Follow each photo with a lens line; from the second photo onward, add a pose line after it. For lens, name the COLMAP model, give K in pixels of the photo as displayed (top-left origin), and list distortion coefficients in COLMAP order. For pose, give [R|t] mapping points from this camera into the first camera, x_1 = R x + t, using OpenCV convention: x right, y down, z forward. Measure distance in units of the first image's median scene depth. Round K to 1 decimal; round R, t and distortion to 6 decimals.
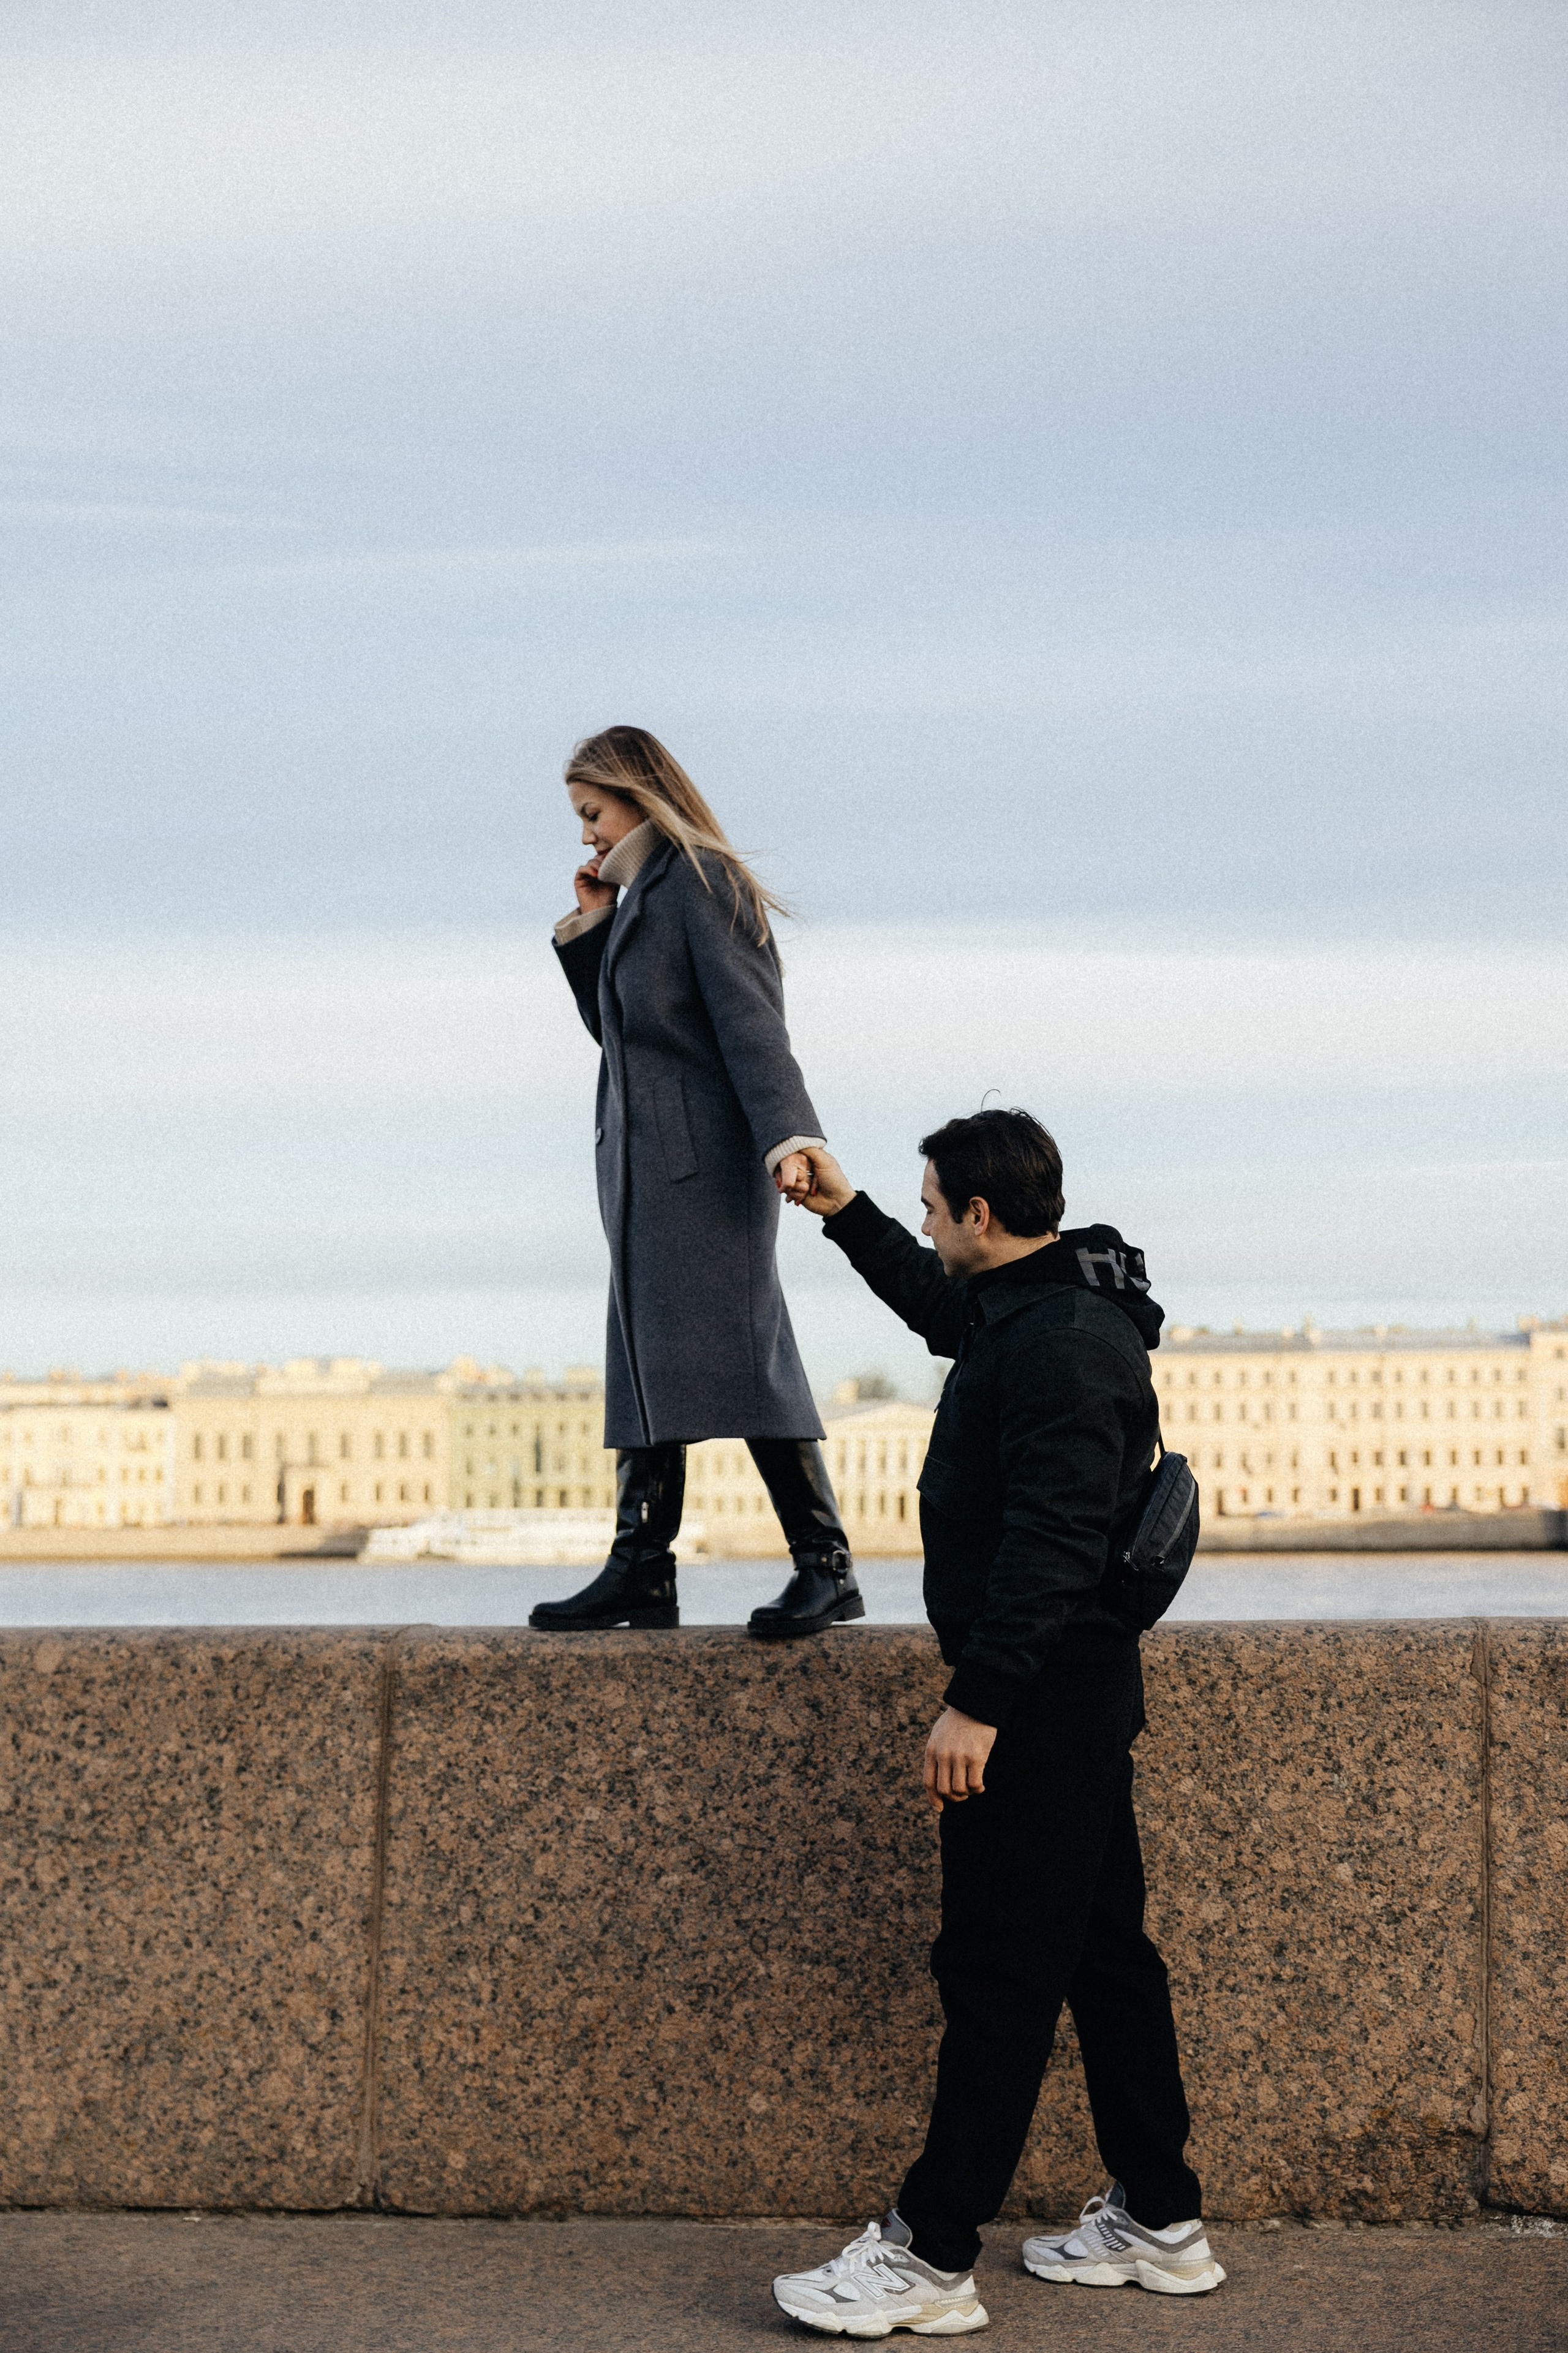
lens RADIAL K [[3122.7, 0, 787.3], [0, 3122.7, 1184.5], [0, 0, 1]] dist [0.012973, 0.000000]
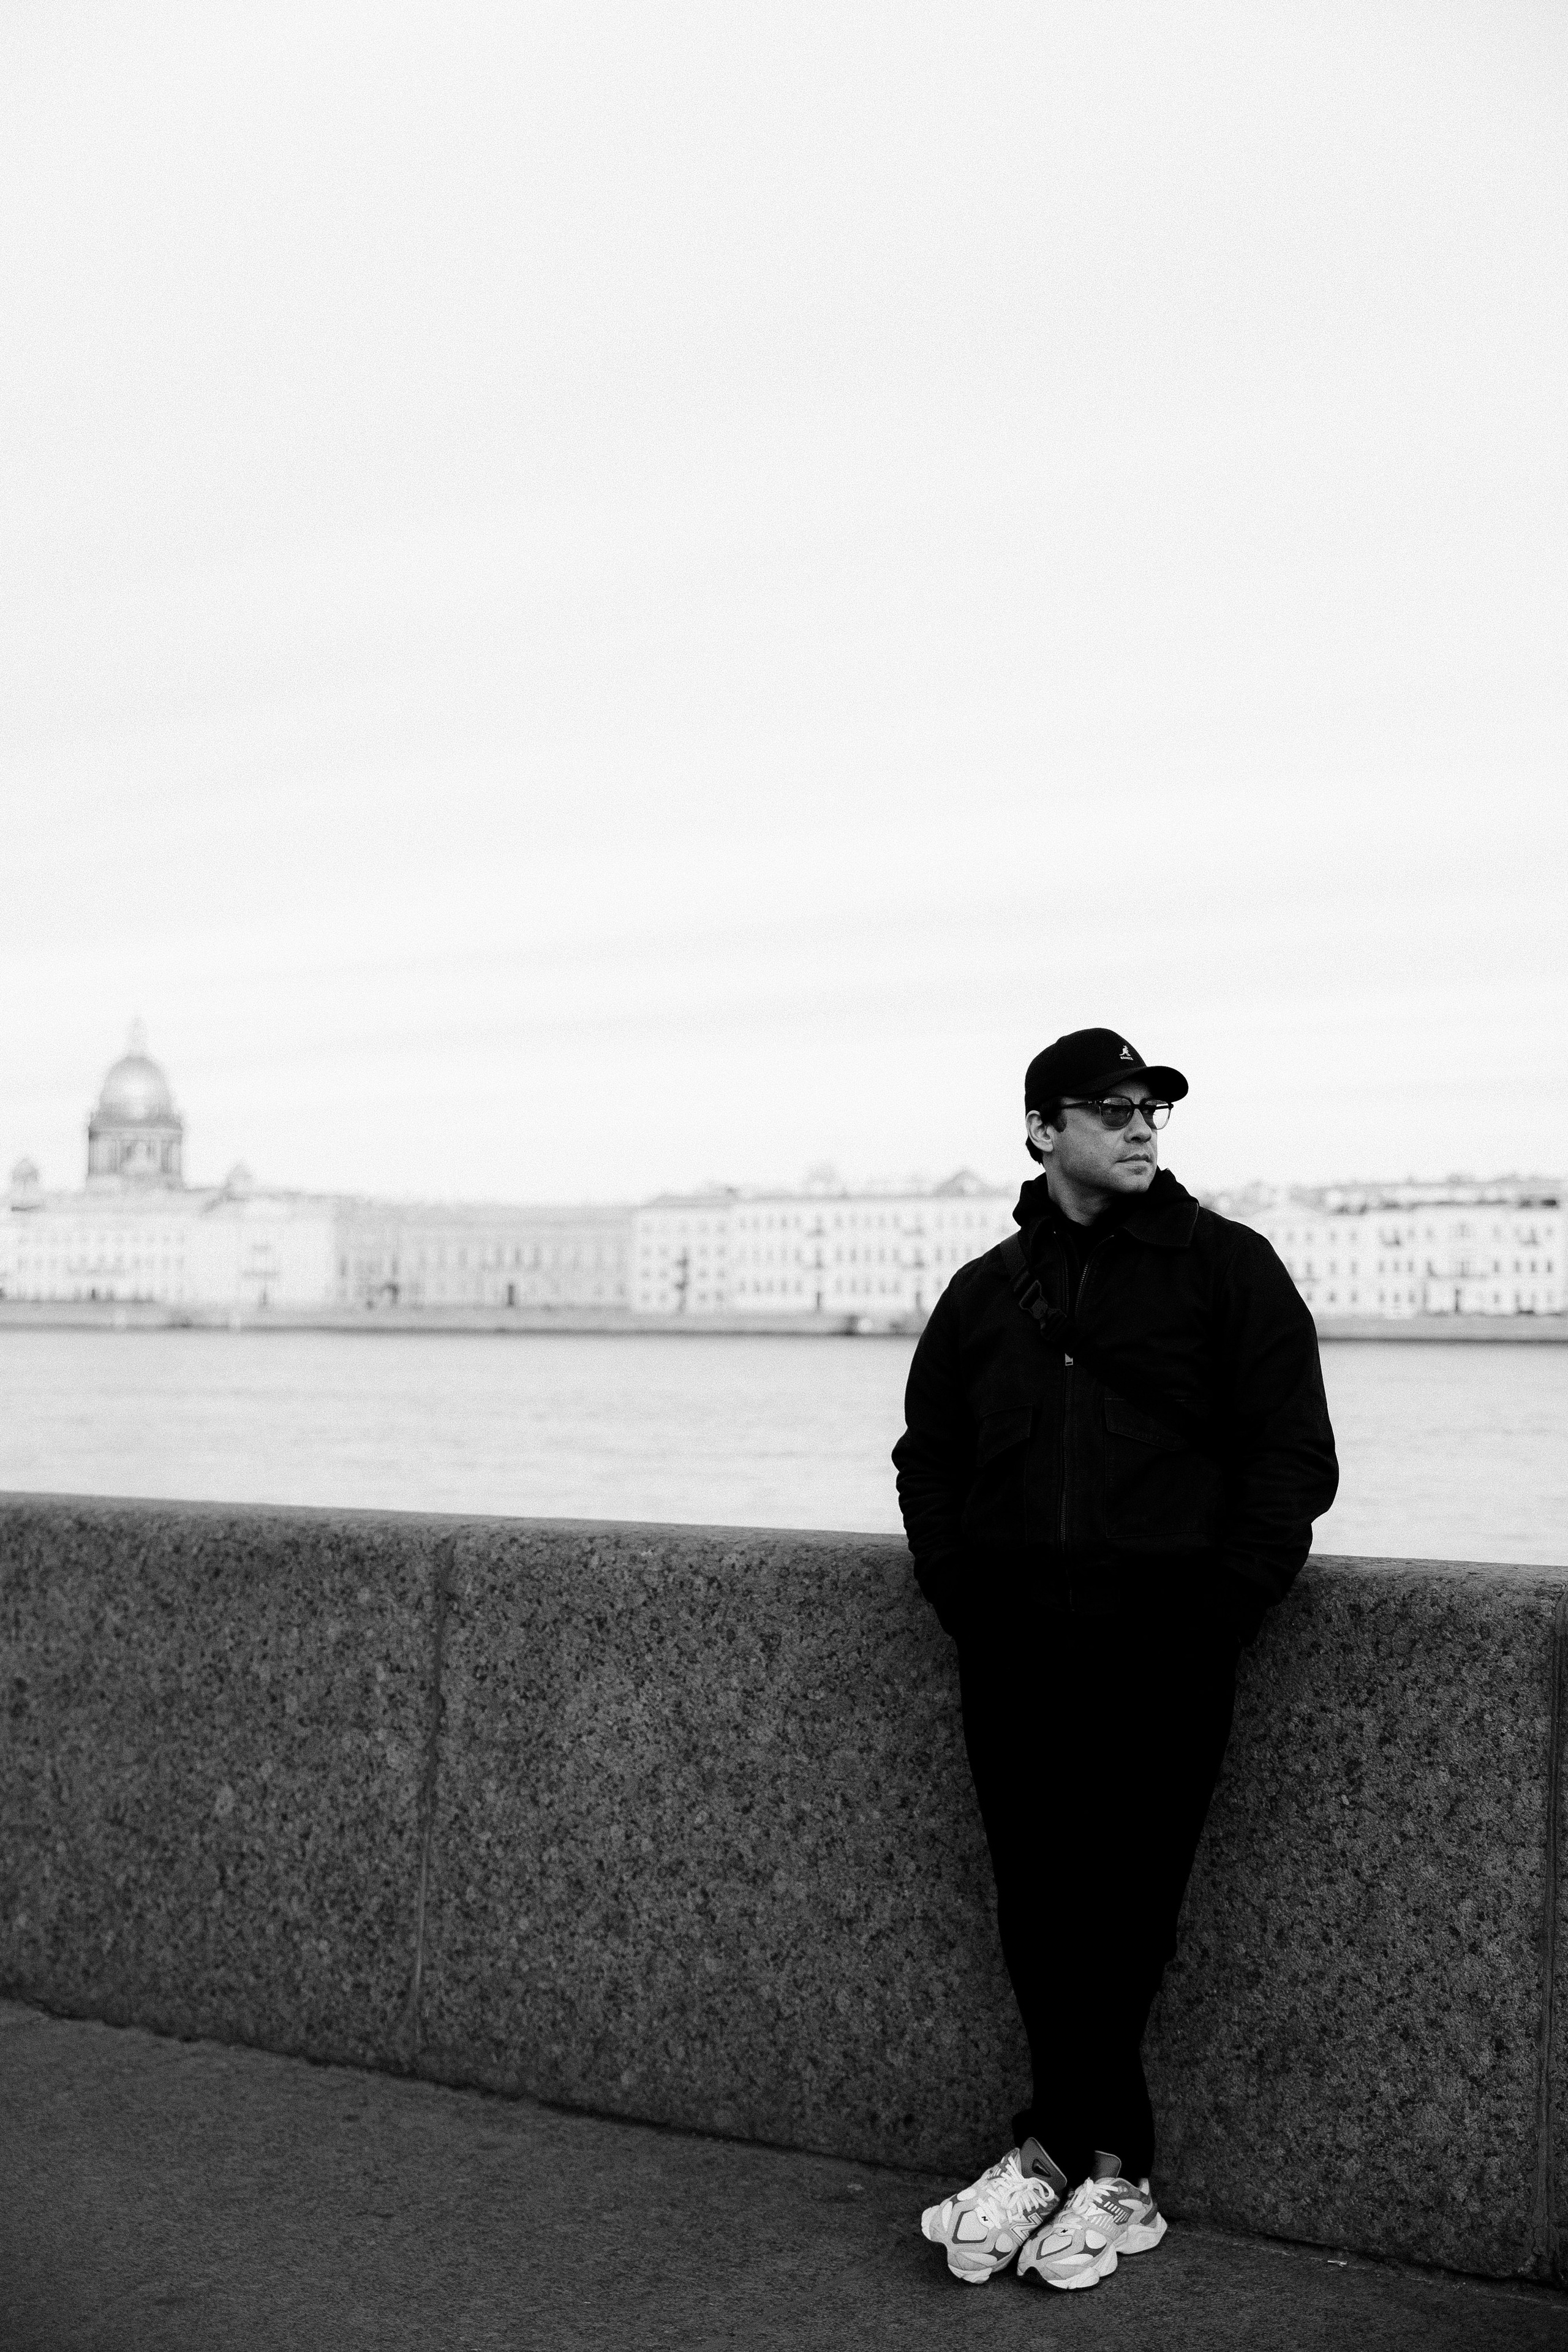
lens RADIAL K [[2839.1, 0, 806.6], [0, 2839.1, 1154.6], [0, 0, 1]] dist [0.006085, 0.000000]
pose [[0.898629, -0.013162, -0.438512, 0.023757], [0.036573, 0.998318, 0.044983, -0.011156], [0.437183, -0.056461, 0.897599, 0.256288]]
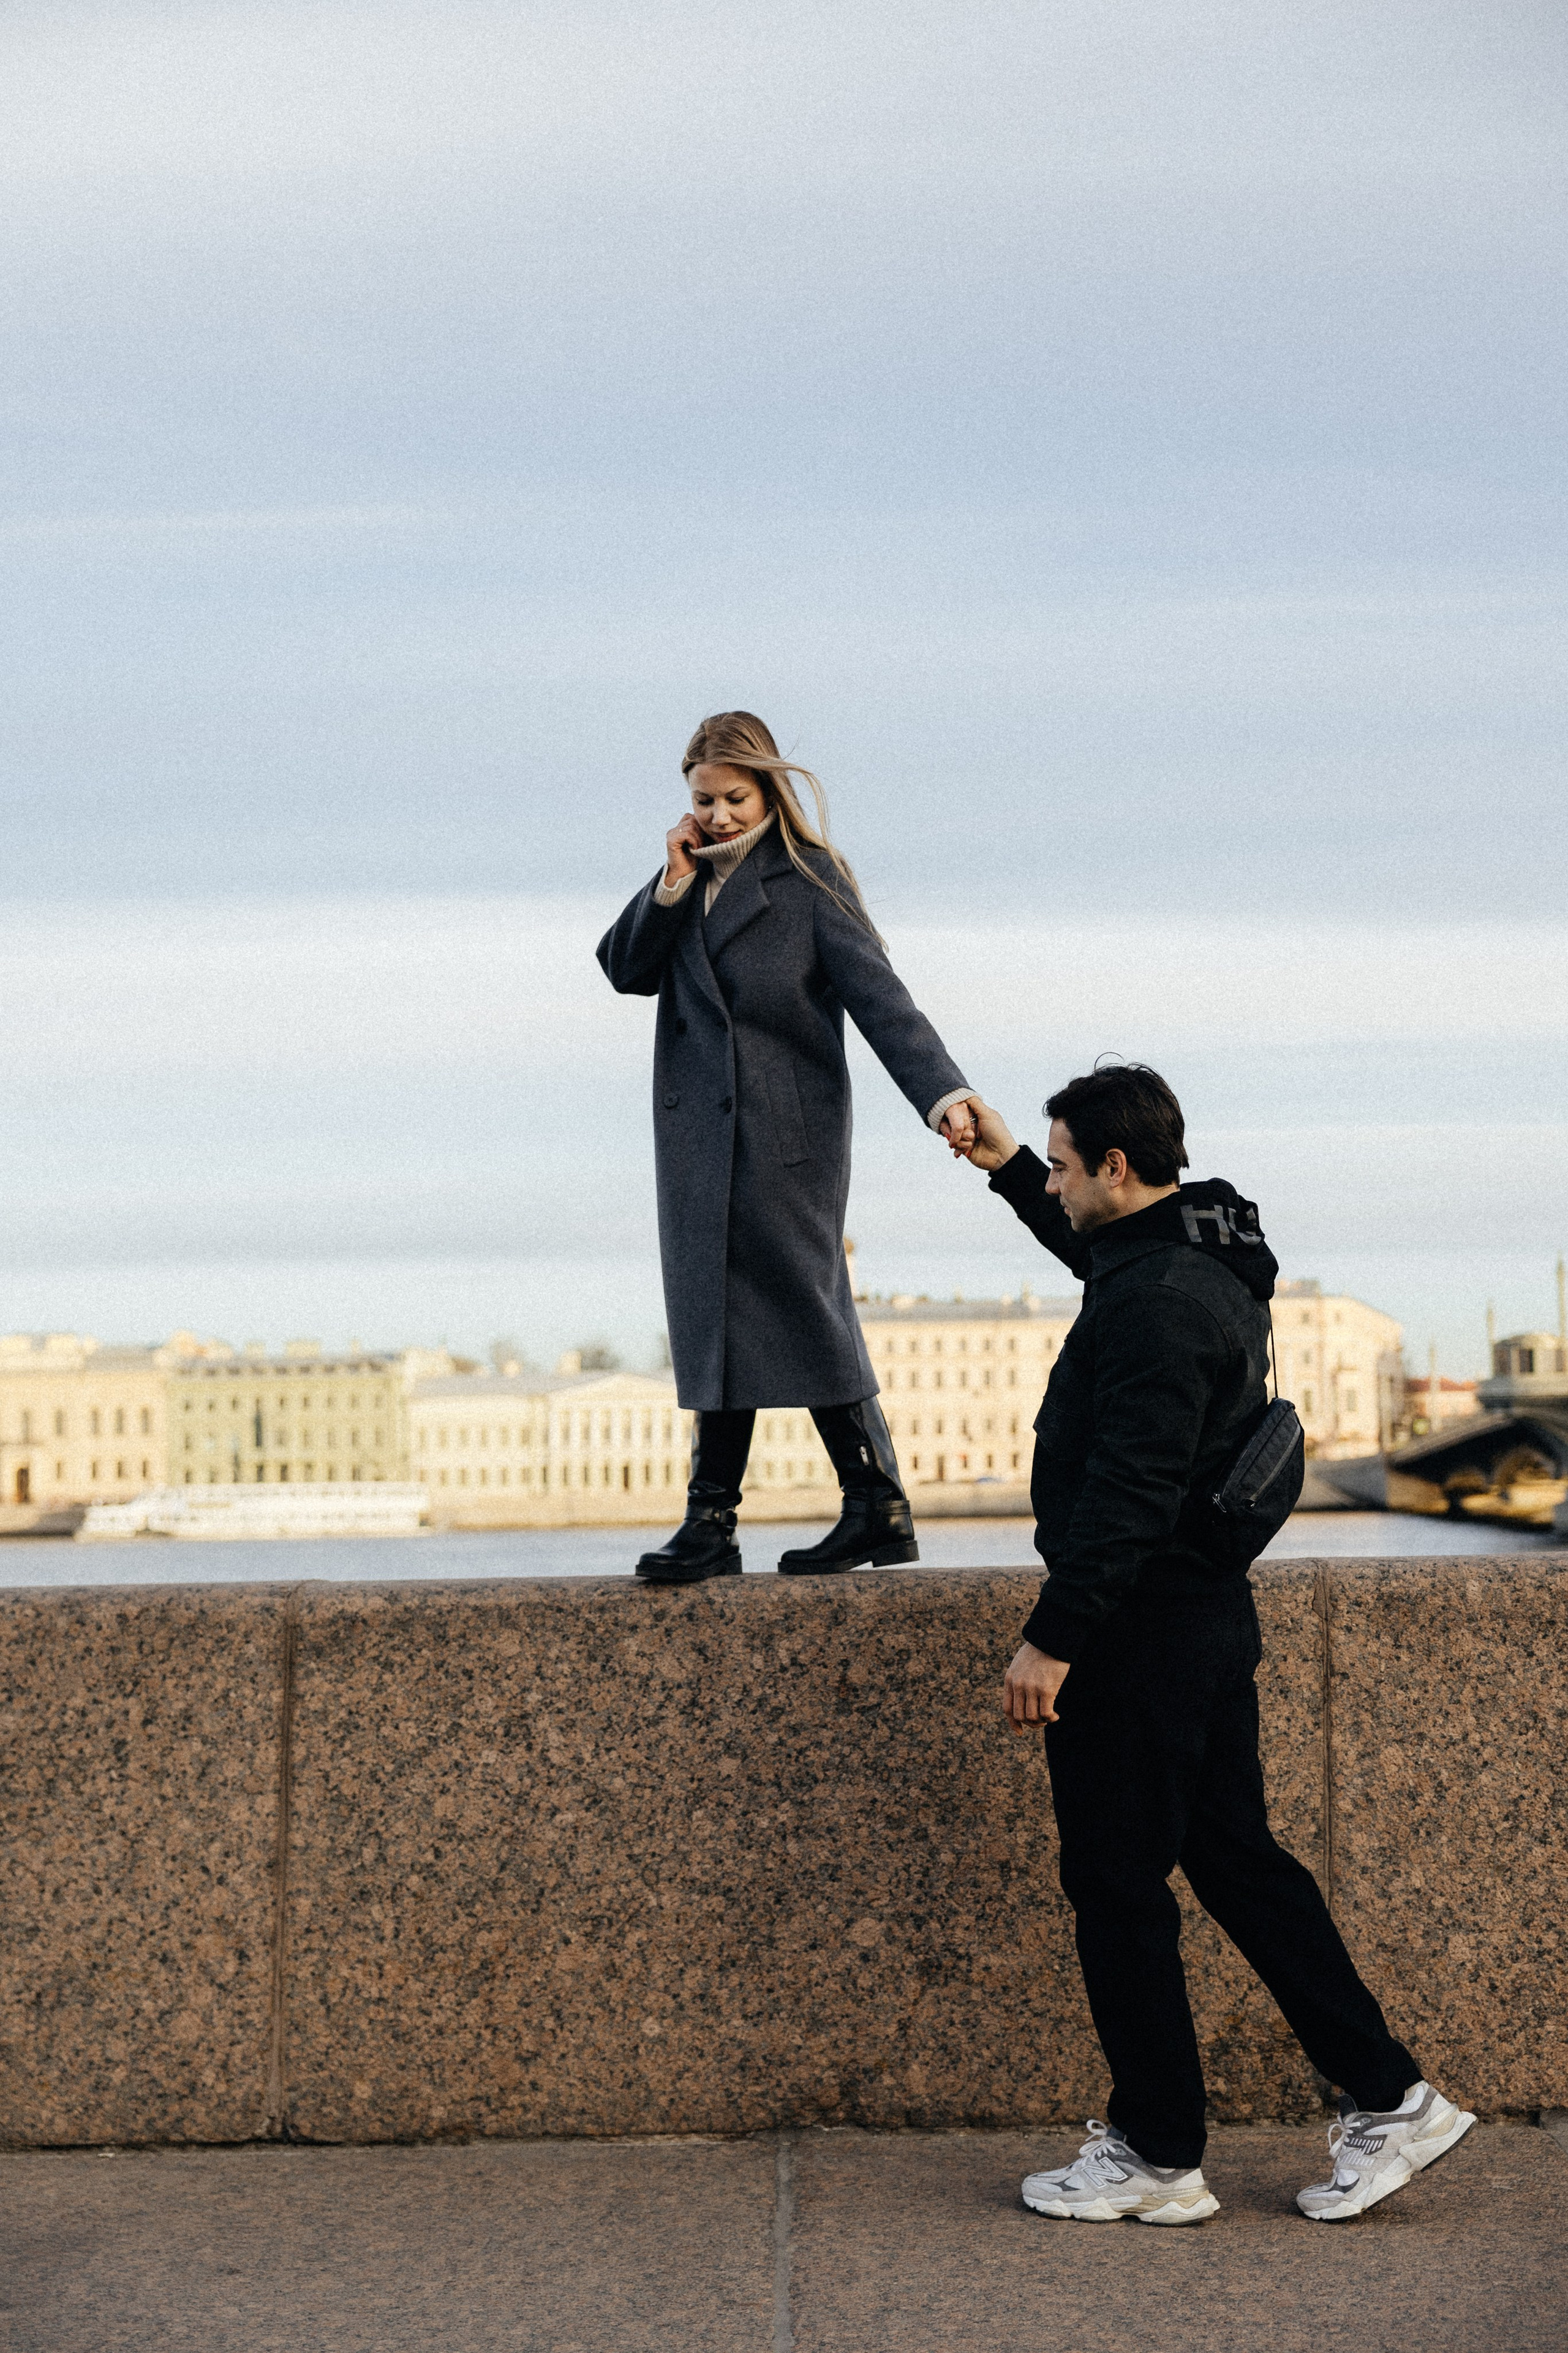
lens RADIAL K [[3122.7, 0, 775.5], [0, 3122.7, 1162.9], [0, 0, 1]] dist [0.012973, 0.000000]
pose [[0.996192, -0.004310, 0.087080, -0.057353], [0.004107, 0.999988, 0.002512, -0.000463], [-0.087090, -0.002145, 0.996198, -0.053690]]
